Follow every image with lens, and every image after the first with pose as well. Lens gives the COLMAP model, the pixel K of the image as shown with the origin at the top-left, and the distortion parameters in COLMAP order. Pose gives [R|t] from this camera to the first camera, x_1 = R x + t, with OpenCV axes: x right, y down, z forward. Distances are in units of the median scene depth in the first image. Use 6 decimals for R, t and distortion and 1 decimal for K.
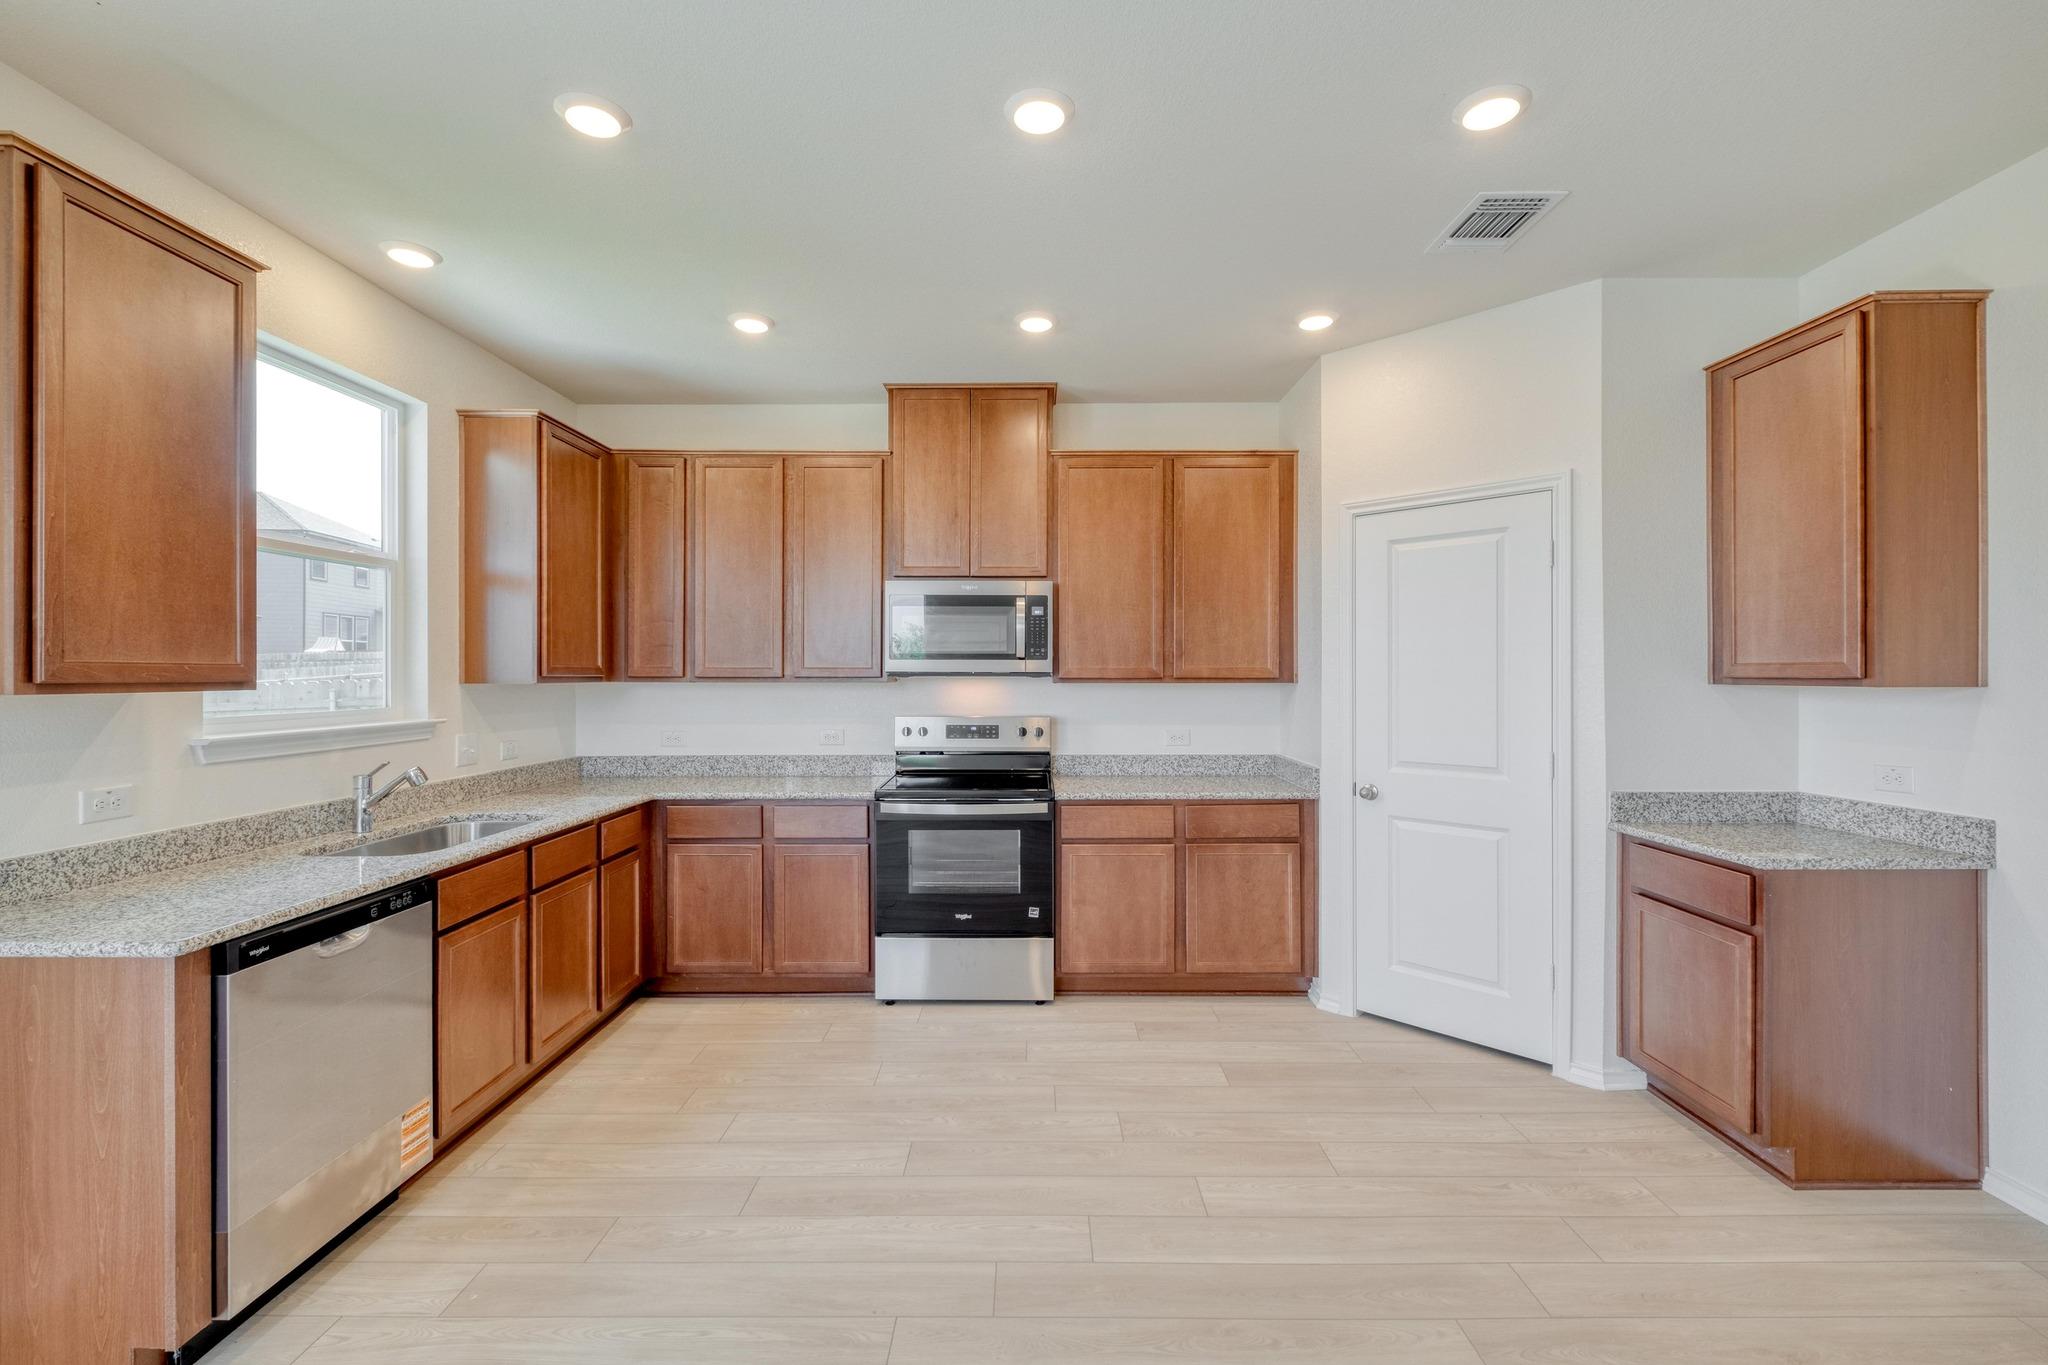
lens RADIAL K [[884.8, 0, 1023.8], [0, 884.8, 677.0], [0, 0, 1]] dist [0.010873, -0.006781]
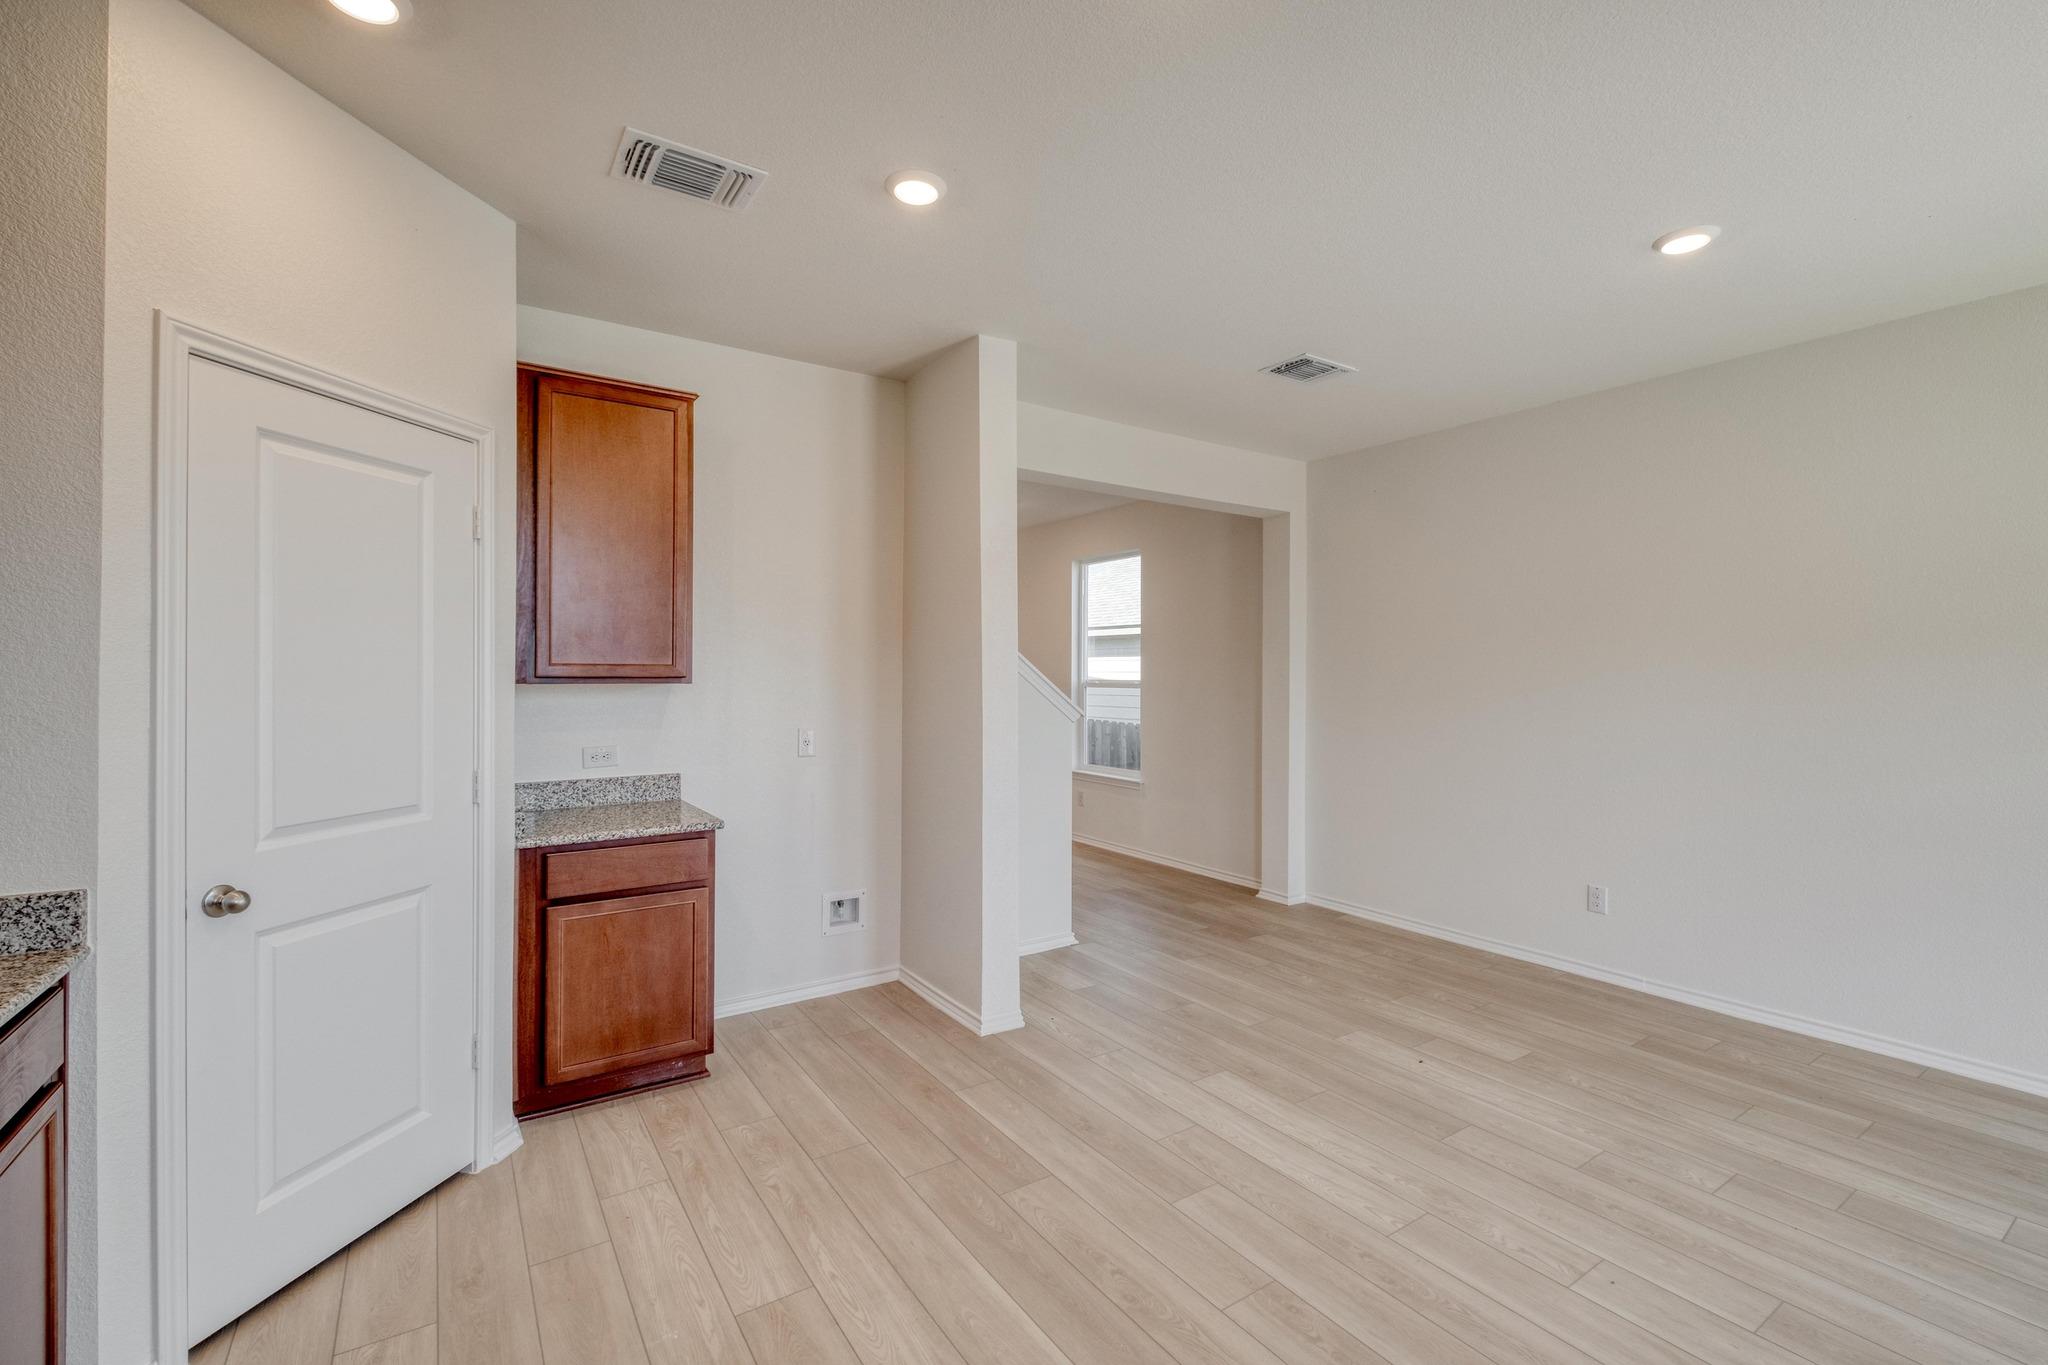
lens RADIAL K [[884.8, 0, 1014.2], [0, 884.8, 675.9], [0, 0, 1]] dist [0.010873, -0.006781]
pose [[-0.555790, 0.000939, 0.831322, -0.349153], [0.002458, 0.999997, 0.000514, 0.000299], [-0.831319, 0.002329, -0.555790, 1.061578]]
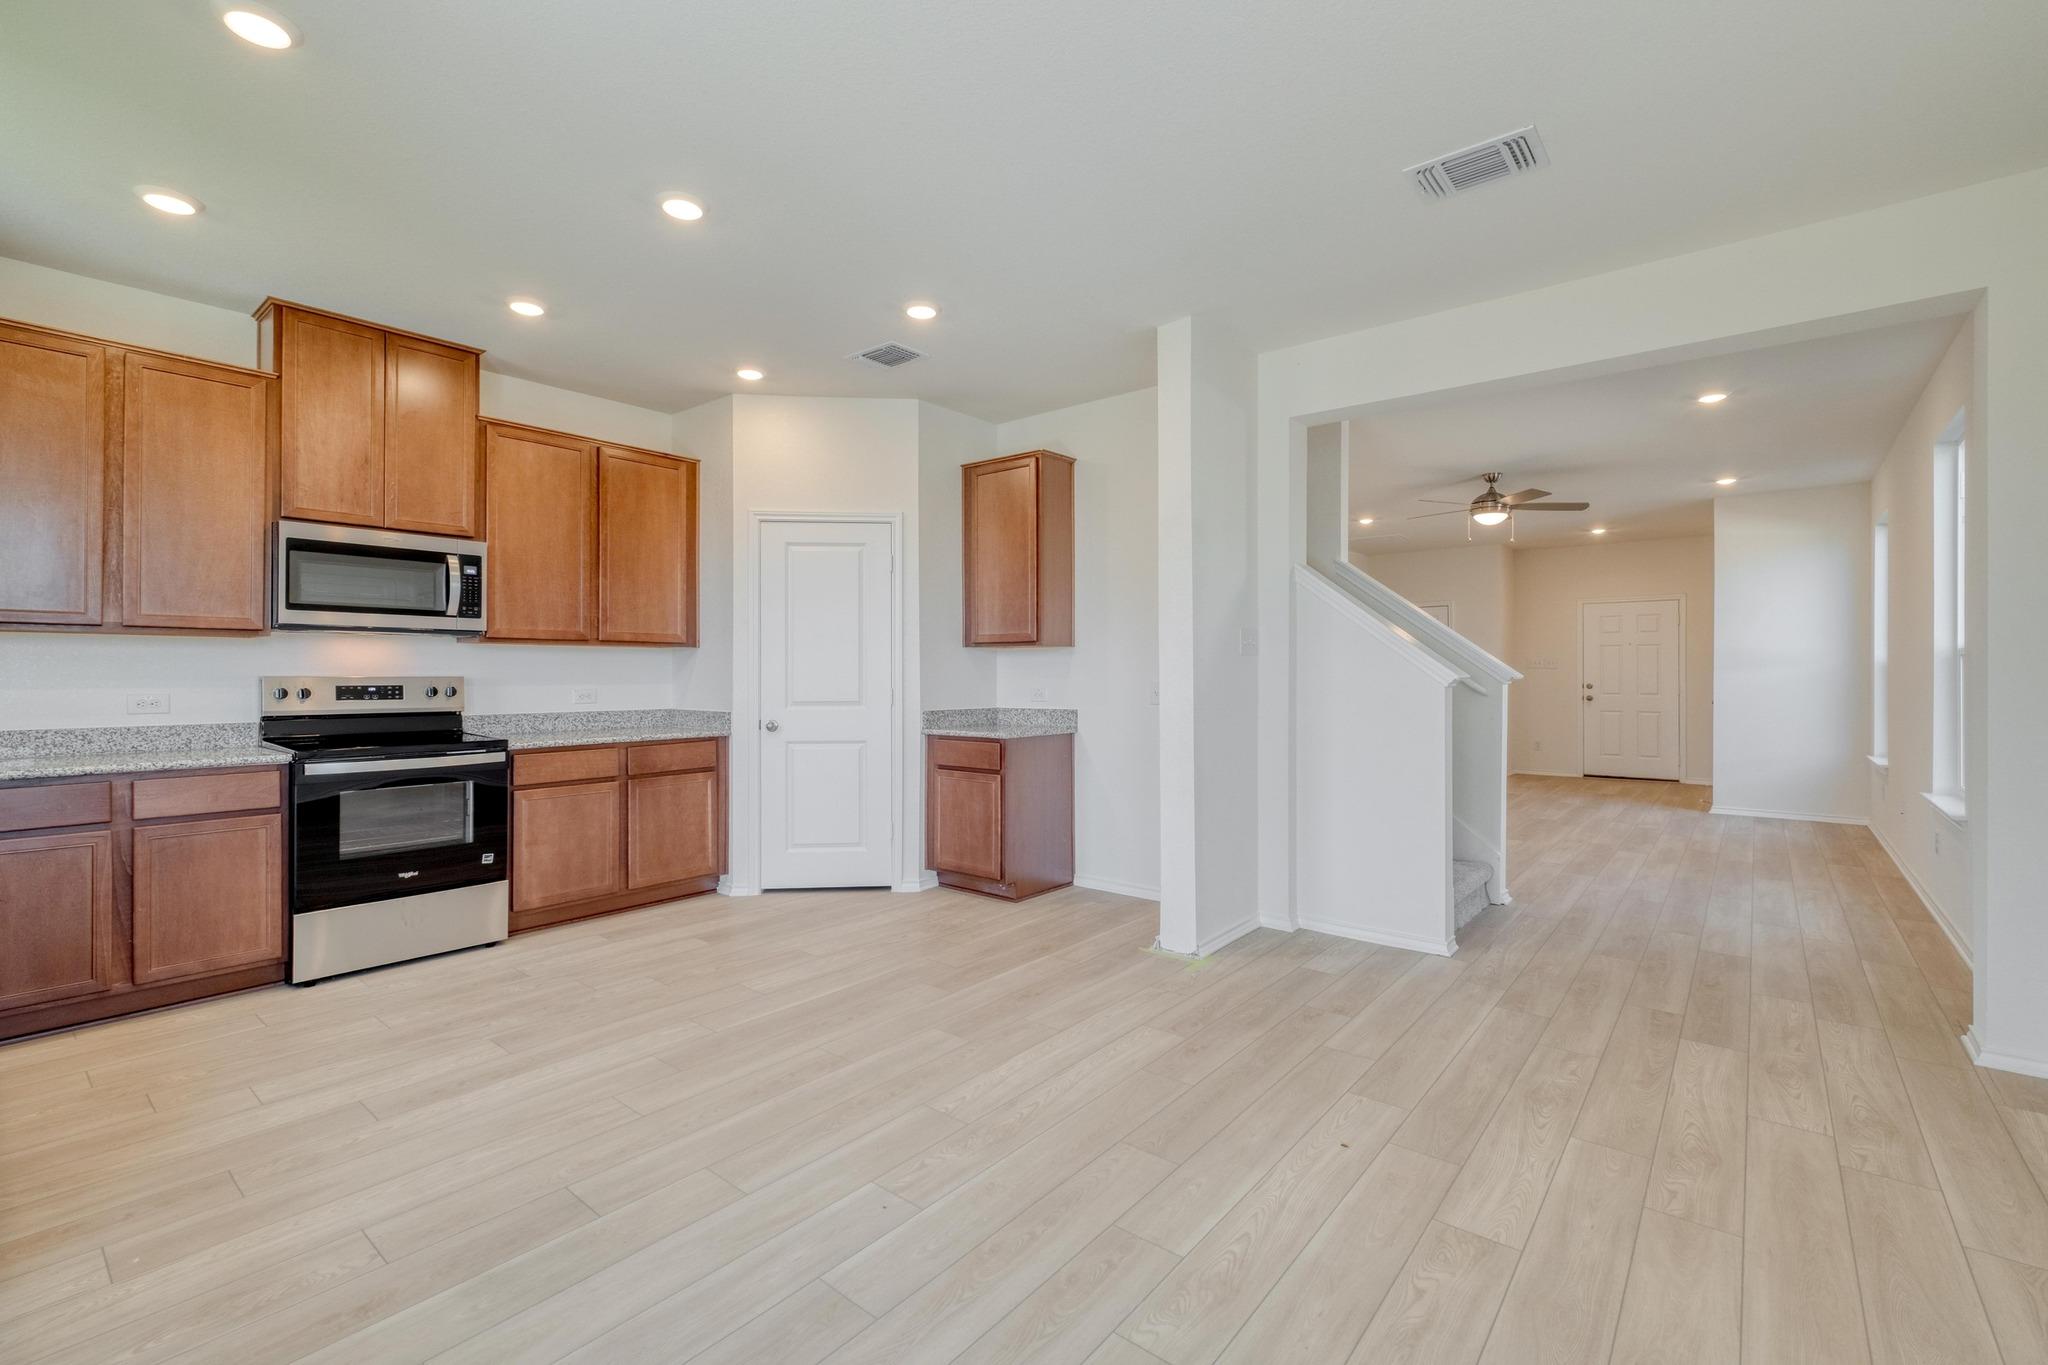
lens RADIAL K [[884.8, 0, 1025.8], [0, 884.8, 683.6], [0, 0, 1]] dist [0.010873, -0.006781]
pose [[0.633249, -0.008904, 0.773897, -0.487062], [0.002672, 0.999953, 0.009319, 0.062769], [-0.773944, -0.003833, 0.633243, -0.191484]]
